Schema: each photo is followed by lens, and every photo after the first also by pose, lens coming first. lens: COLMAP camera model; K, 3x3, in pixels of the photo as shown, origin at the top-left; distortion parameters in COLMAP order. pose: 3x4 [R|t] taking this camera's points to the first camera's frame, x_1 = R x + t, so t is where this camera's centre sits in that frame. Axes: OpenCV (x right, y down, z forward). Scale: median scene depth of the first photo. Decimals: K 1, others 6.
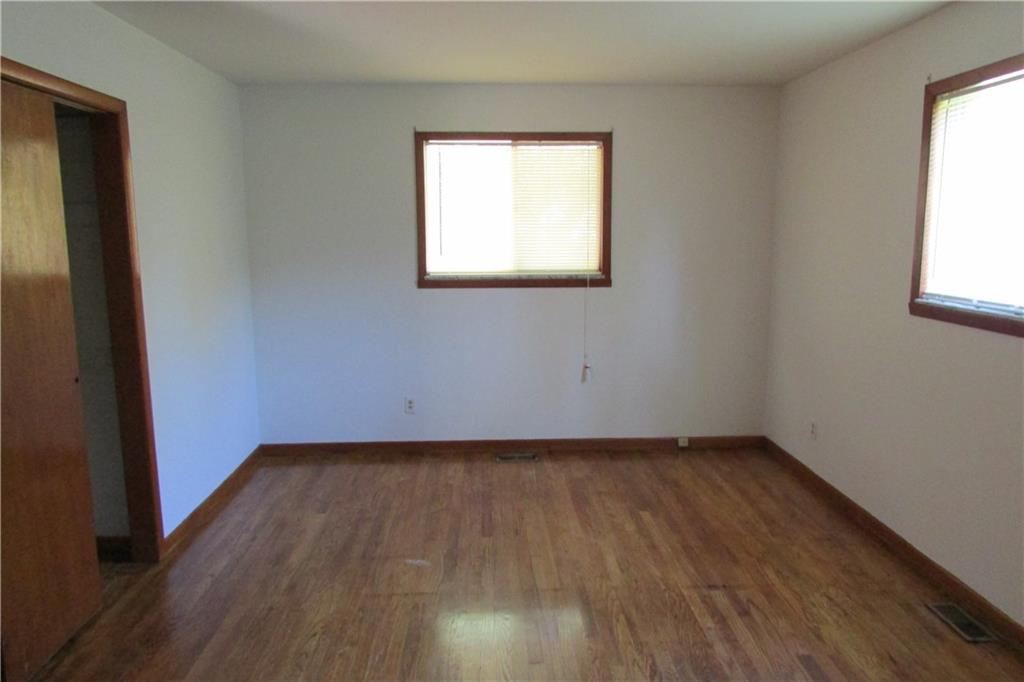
lens RADIAL K [[731.9, 0, 514.0], [0, 731.9, 339.2], [0, 0, 1]] dist [-0.020645, 0.005347]
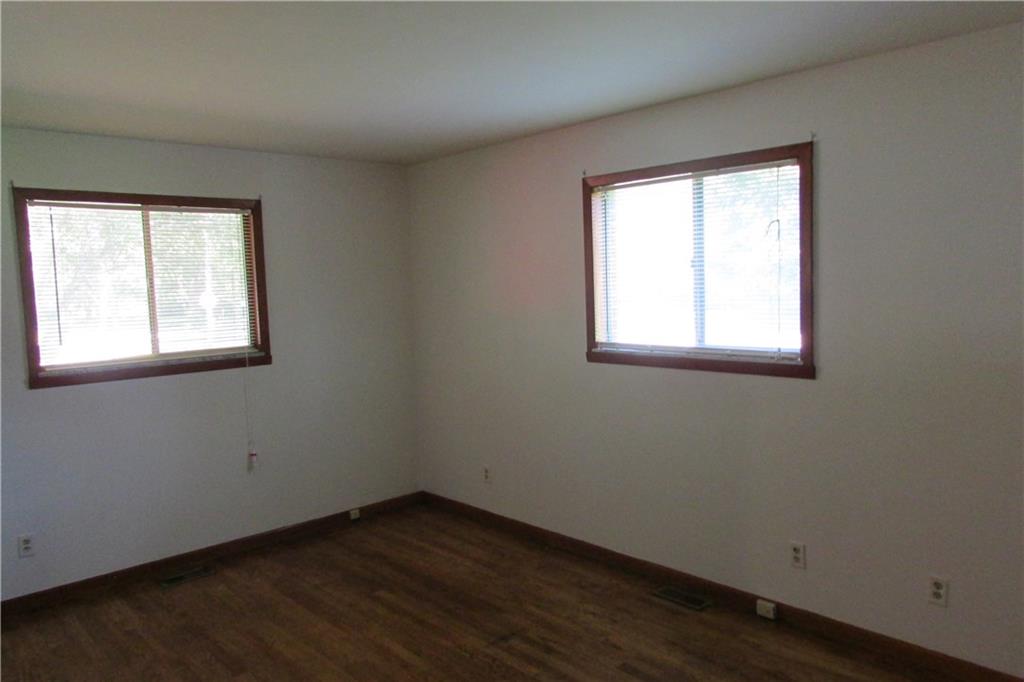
lens RADIAL K [[731.9, 0, 512.5], [0, 731.9, 341.3], [0, 0, 1]] dist [-0.020645, 0.005347]
pose [[0.761488, -0.074063, 0.643934, -0.255287], [0.127880, 0.991091, -0.037234, -0.029193], [-0.635440, 0.110699, 0.764174, 0.104491]]
